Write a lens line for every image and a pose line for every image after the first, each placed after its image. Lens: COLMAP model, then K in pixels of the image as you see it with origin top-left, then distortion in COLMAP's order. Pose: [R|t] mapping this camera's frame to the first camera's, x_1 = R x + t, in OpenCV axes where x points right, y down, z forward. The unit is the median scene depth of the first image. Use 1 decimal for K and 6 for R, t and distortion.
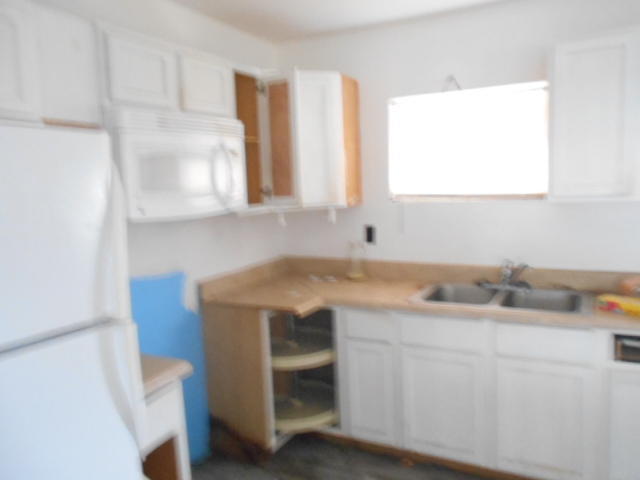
lens RADIAL K [[489.8, 0, 320.0], [0, 489.8, 240.0], [0, 0, 1]] dist [-0.045819, 0.001492]
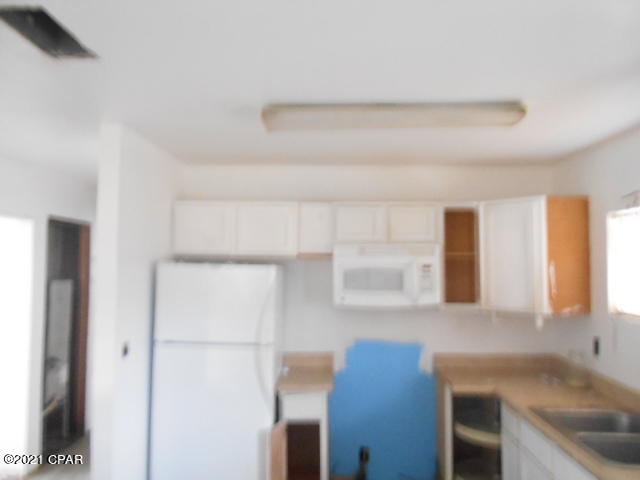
lens RADIAL K [[489.8, 0, 320.0], [0, 489.8, 240.0], [0, 0, 1]] dist [-0.045819, 0.001492]
pose [[0.429419, 0.007820, -0.903072, 0.868183], [-0.128001, 0.990395, -0.052290, -0.121180], [0.893989, 0.138048, 0.426295, 0.077843]]
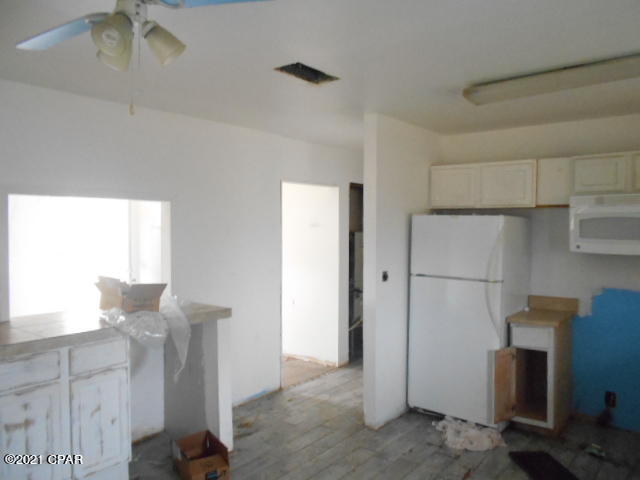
lens RADIAL K [[489.8, 0, 320.0], [0, 489.8, 240.0], [0, 0, 1]] dist [-0.045819, 0.001492]
pose [[-0.194499, 0.076808, -0.977891, 1.193306], [-0.104746, 0.989603, 0.098561, -0.118572], [0.975294, 0.121600, -0.184431, 0.241348]]
